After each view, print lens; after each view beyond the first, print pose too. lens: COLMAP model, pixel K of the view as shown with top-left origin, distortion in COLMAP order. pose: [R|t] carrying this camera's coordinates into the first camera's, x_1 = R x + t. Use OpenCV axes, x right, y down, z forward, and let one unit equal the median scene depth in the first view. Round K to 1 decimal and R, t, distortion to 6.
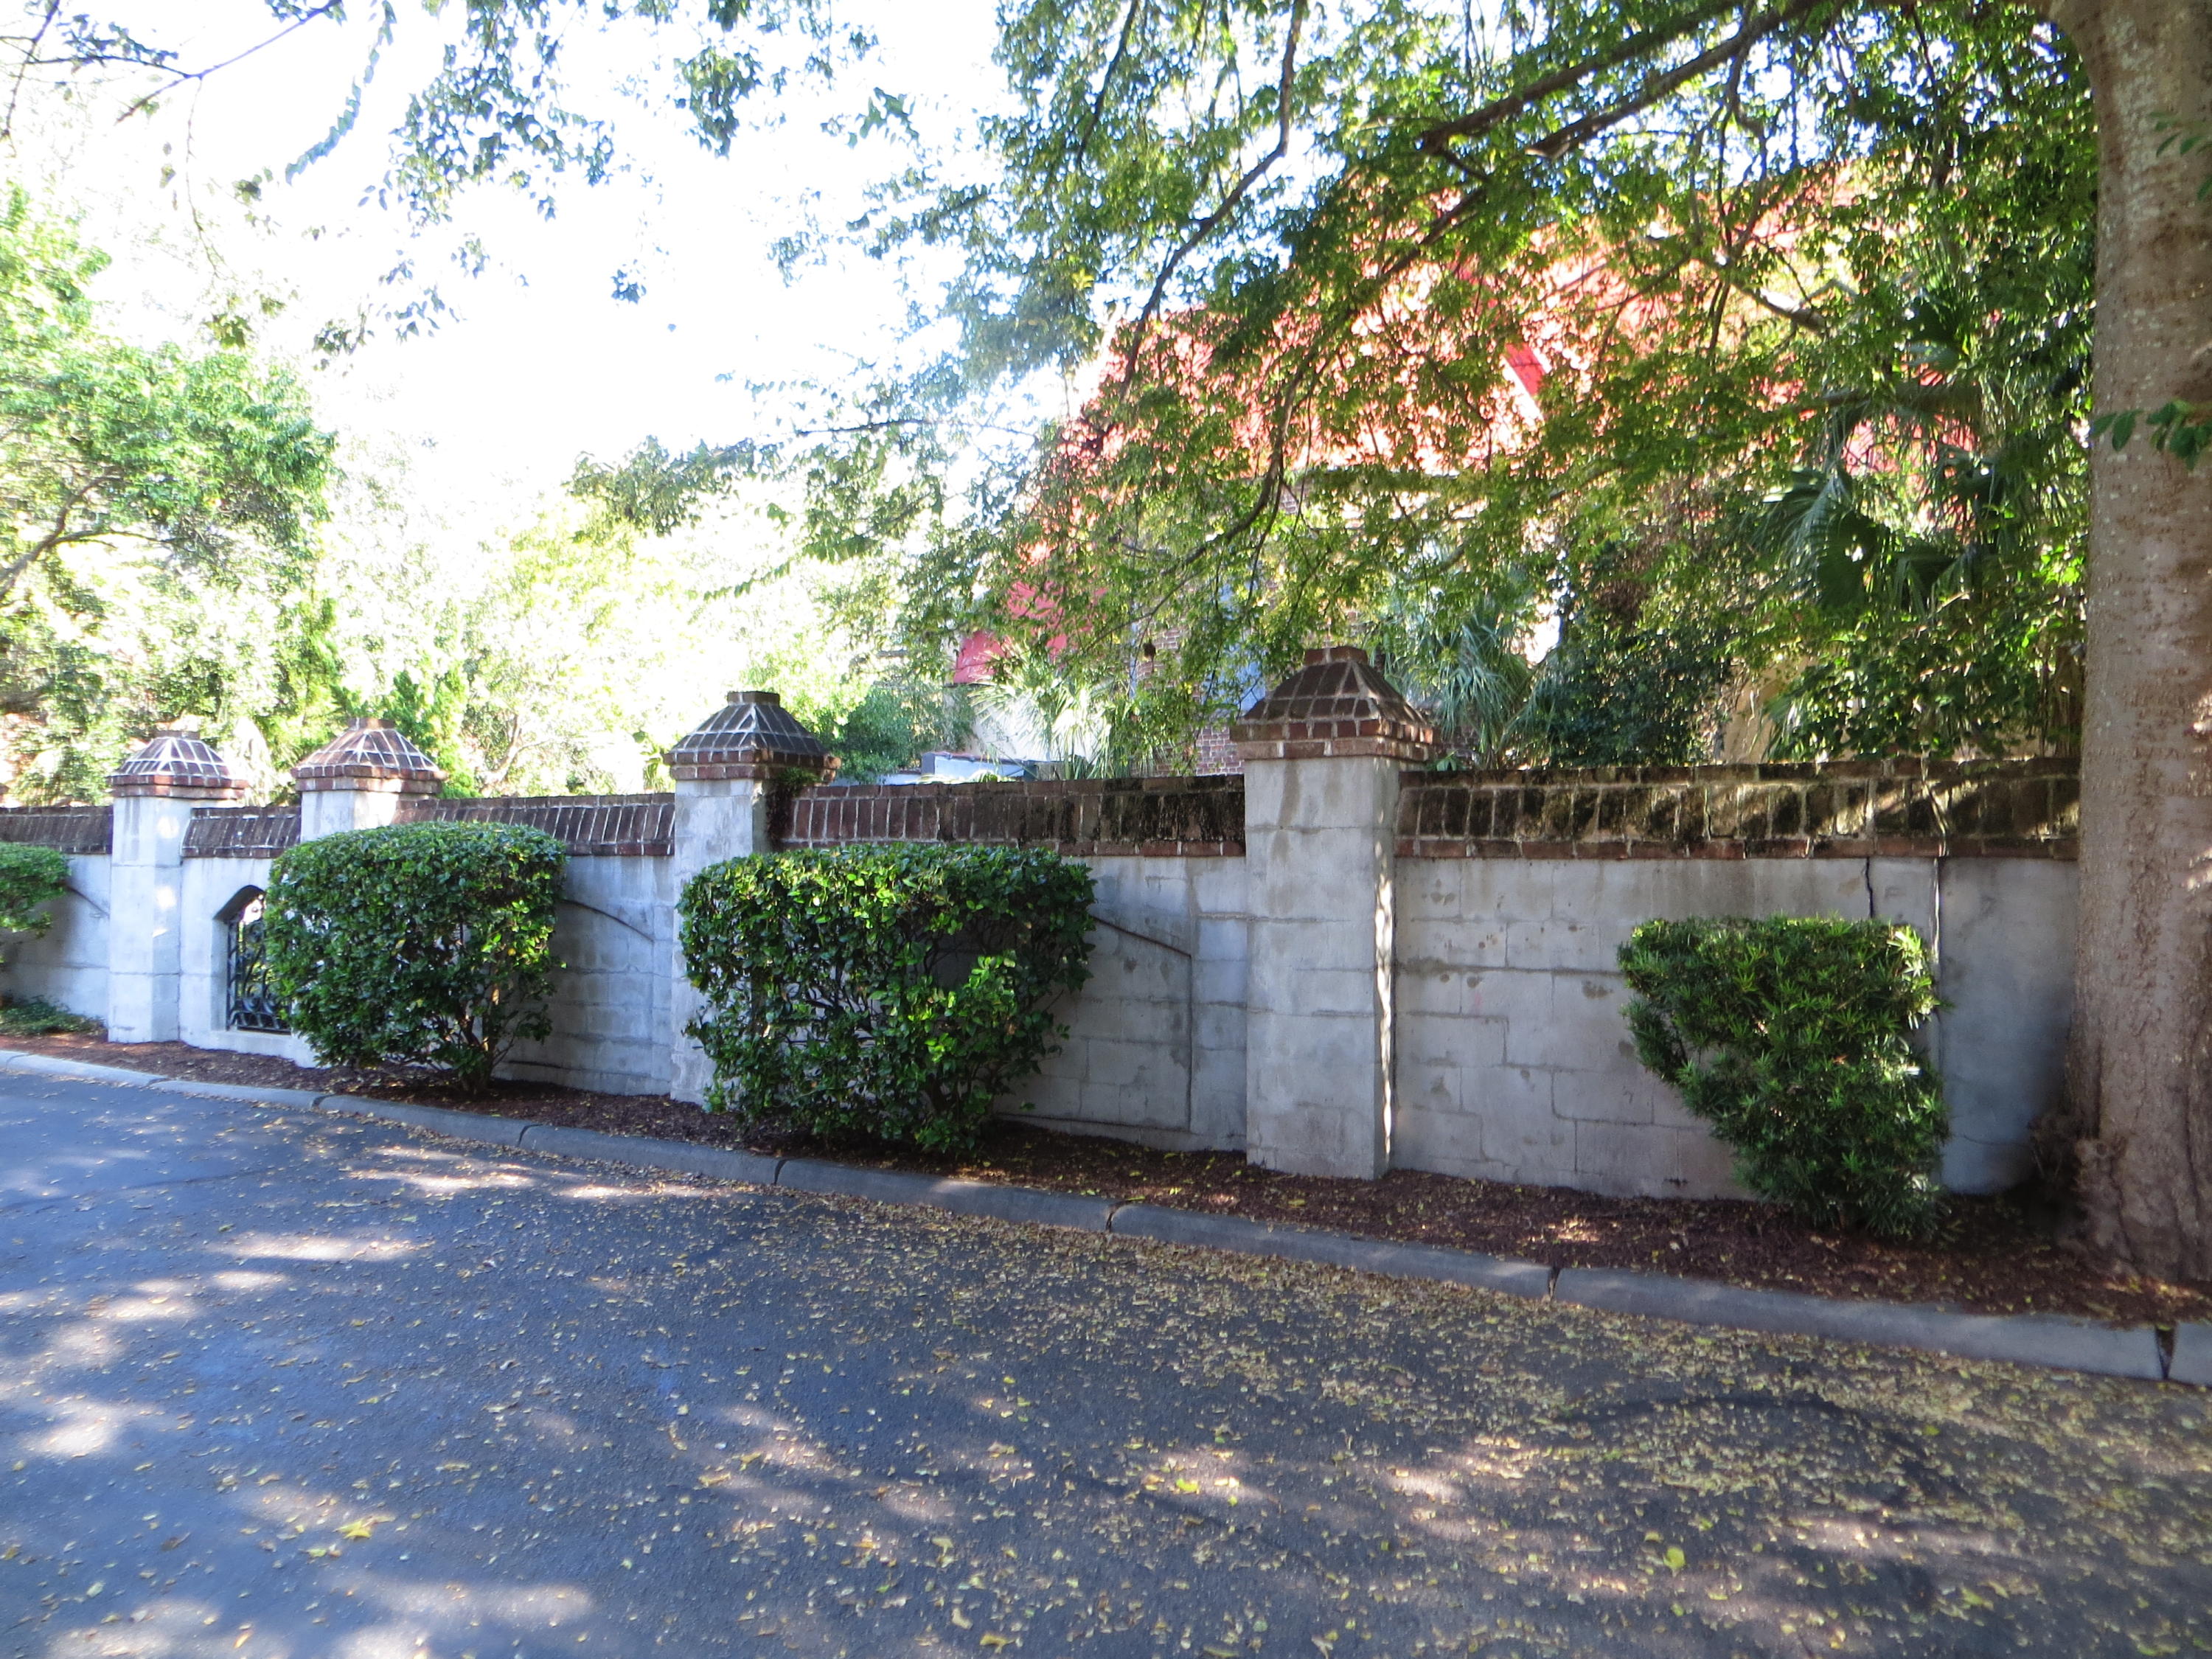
lens RADIAL K [[1622.0, 0, 1142.6], [0, 1622.0, 823.8], [0, 0, 1]] dist [-0.015891, 0.008676]
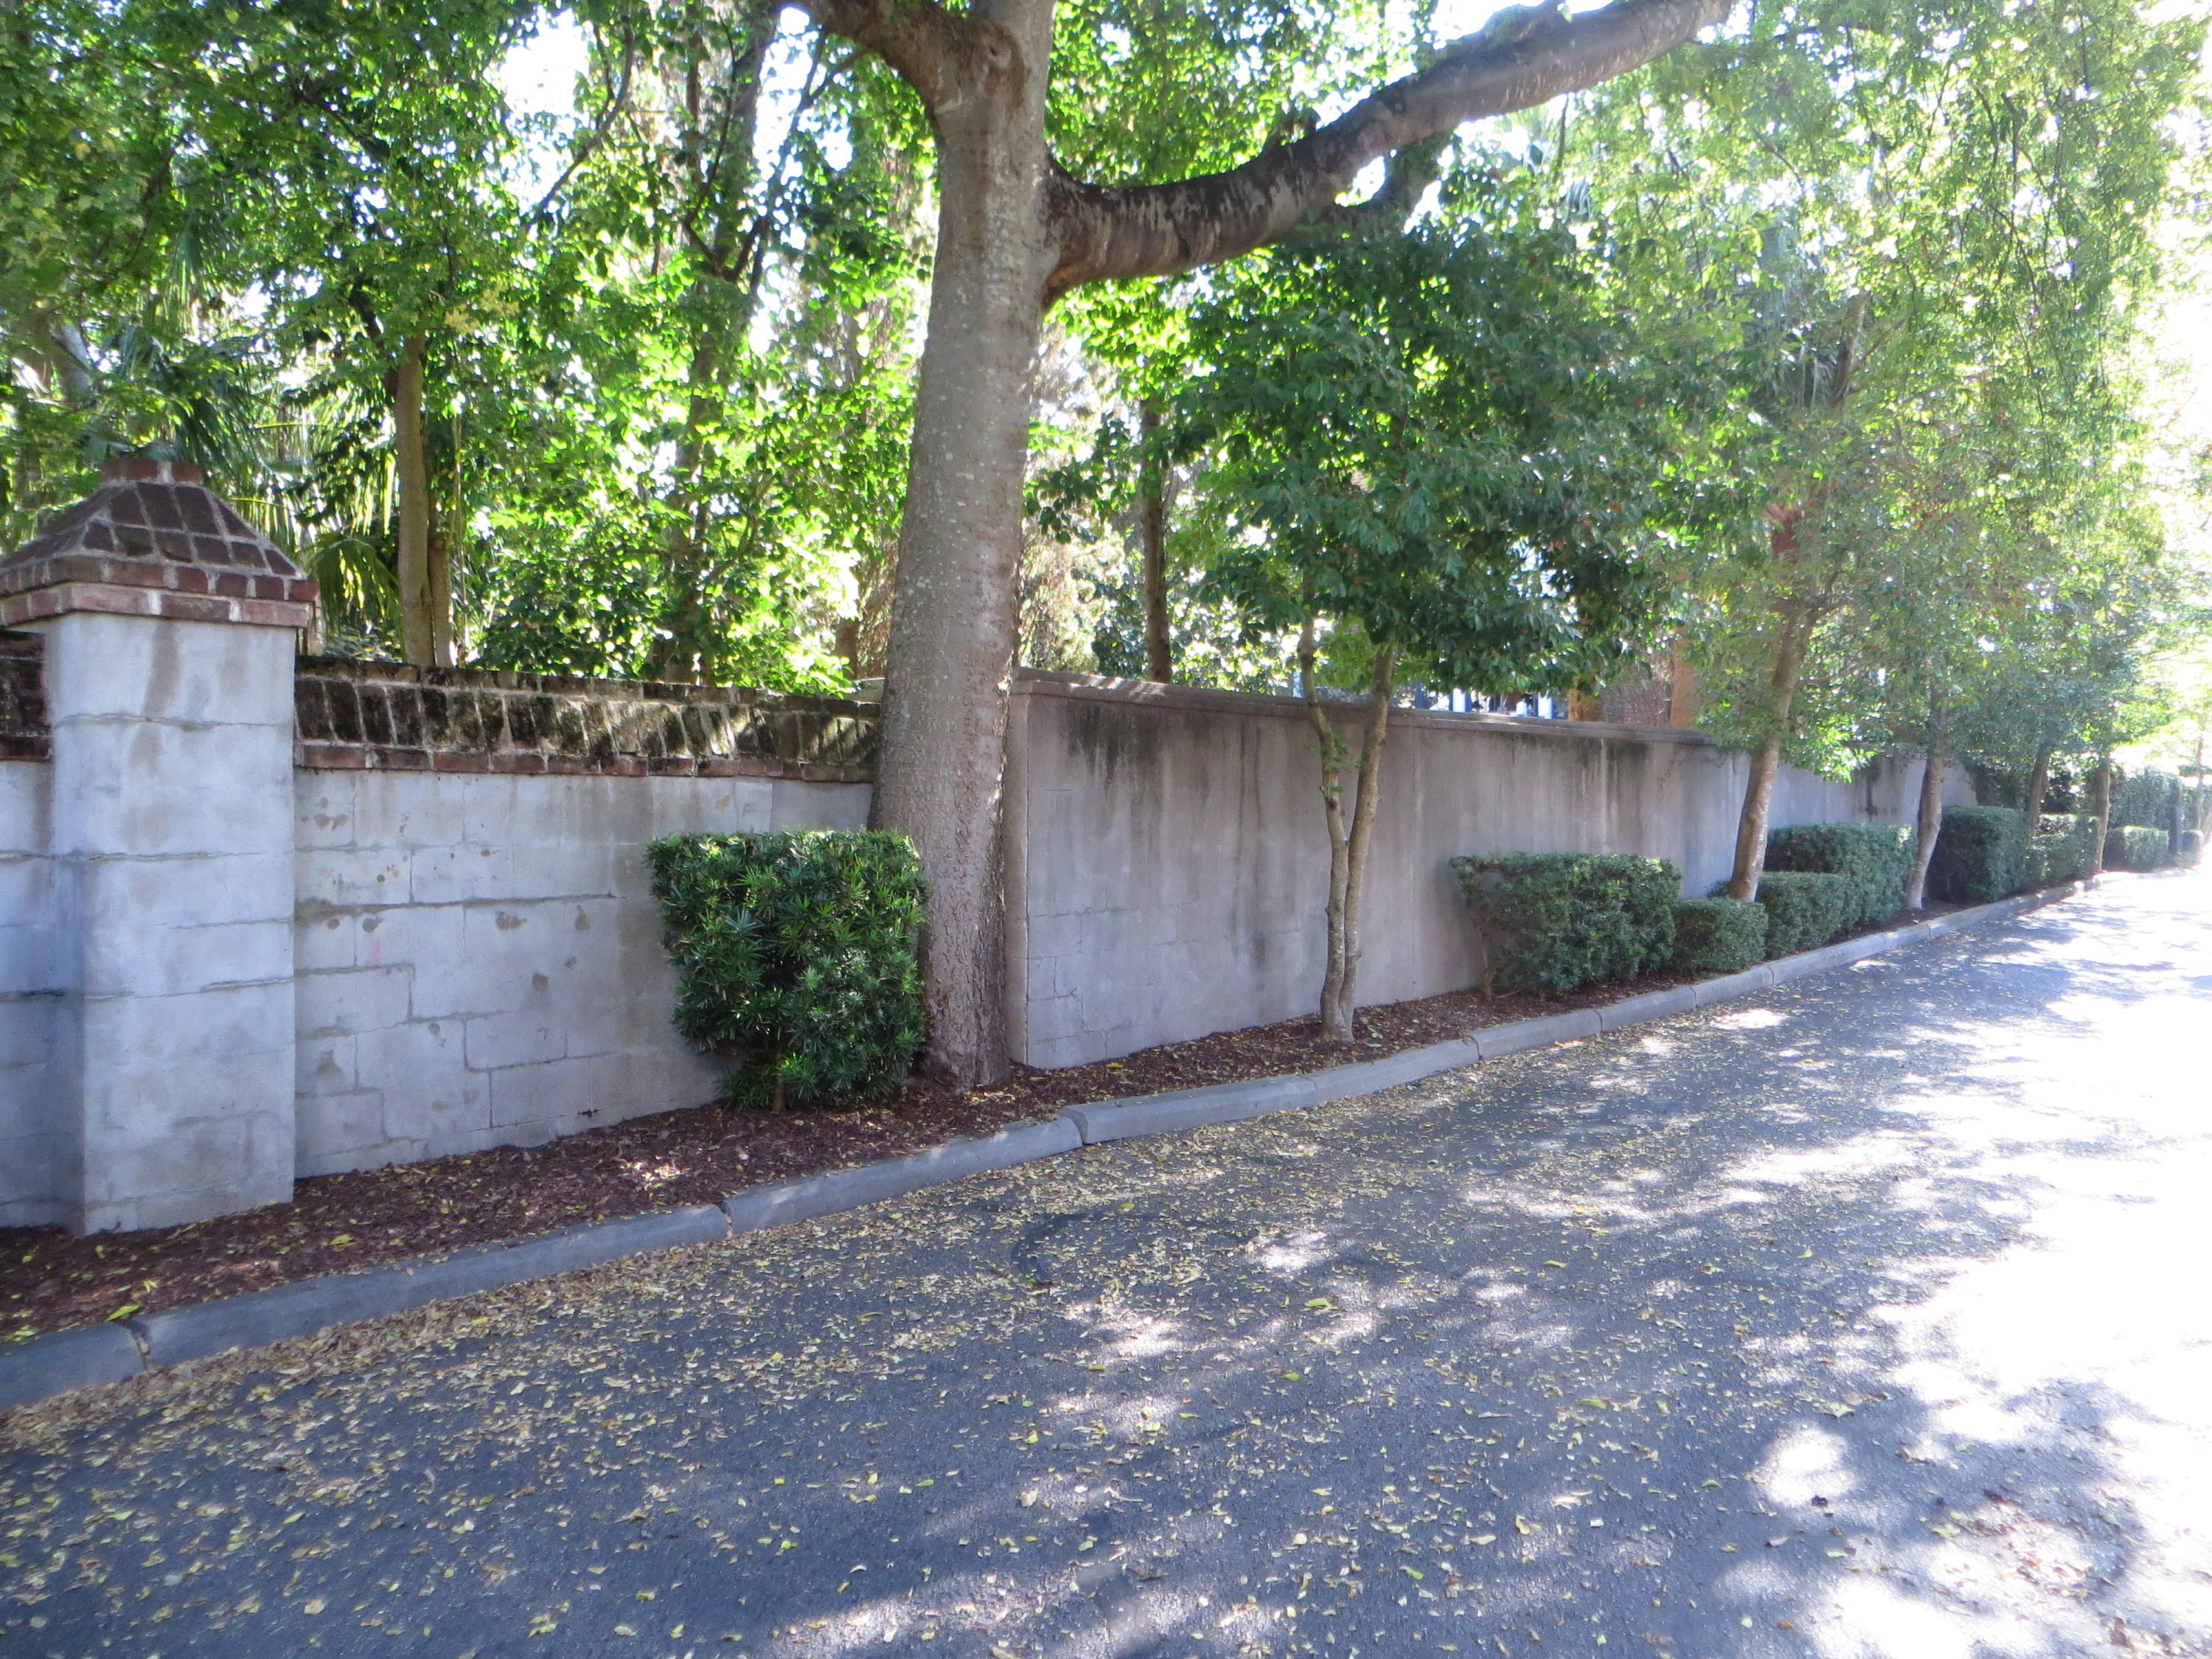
lens RADIAL K [[1622.0, 0, 1142.6], [0, 1622.0, 823.8], [0, 0, 1]] dist [-0.015891, 0.008676]
pose [[0.142866, -0.015594, 0.989619, -0.579548], [-0.032086, 0.999277, 0.020379, 0.020688], [-0.989222, -0.034664, 0.142262, 0.555925]]
